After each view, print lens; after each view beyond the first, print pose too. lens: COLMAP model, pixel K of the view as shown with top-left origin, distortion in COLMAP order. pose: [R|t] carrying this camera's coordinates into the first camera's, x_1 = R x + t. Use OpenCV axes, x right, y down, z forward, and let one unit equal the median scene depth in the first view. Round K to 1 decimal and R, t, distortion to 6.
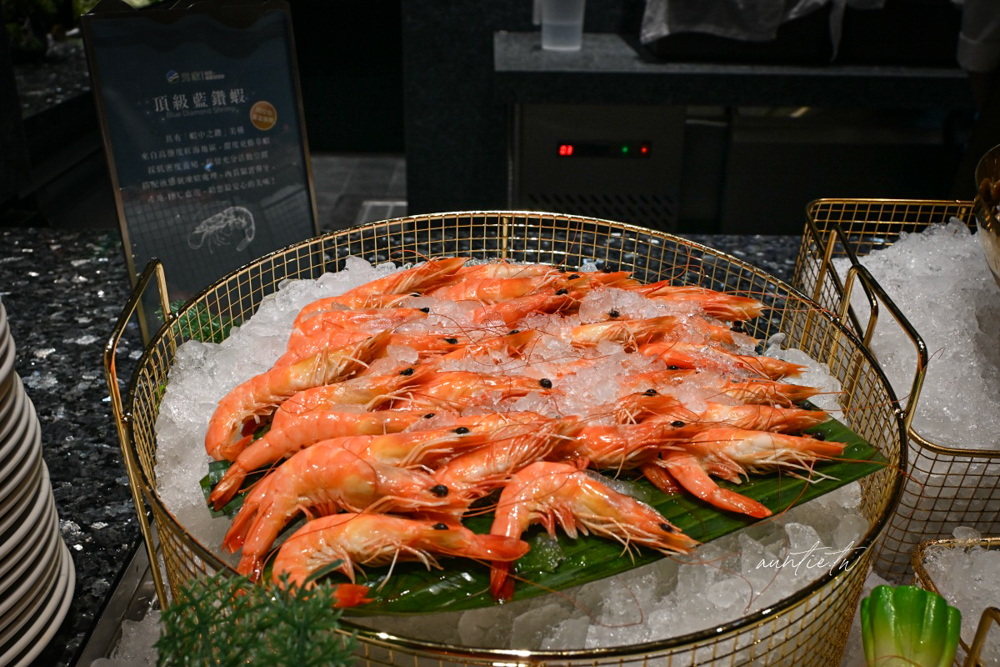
lens RADIAL K [[982.7, 0, 500.4], [0, 982.7, 331.4], [0, 0, 1]] dist [-0.002589, 0.000000]
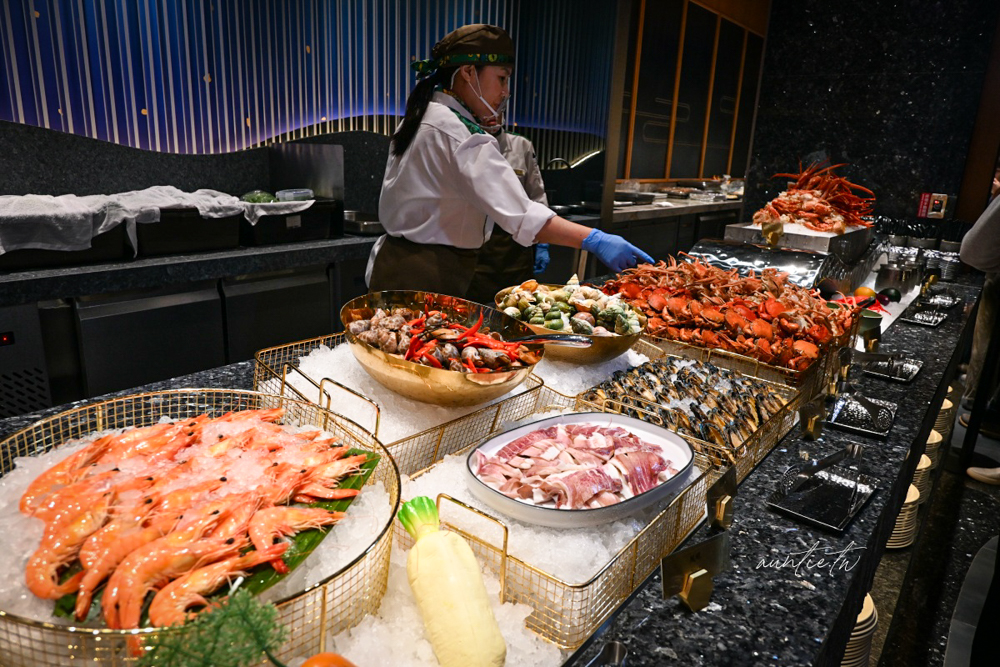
lens RADIAL K [[675.3, 0, 500.5], [0, 675.3, 334.0], [0, 0, 1]] dist [0.002821, 0.002125]
pose [[0.624819, -0.199249, 0.754918, -0.587871], [0.287232, 0.957743, 0.015049, -0.086500], [-0.726016, 0.207433, 0.655646, -0.312764]]
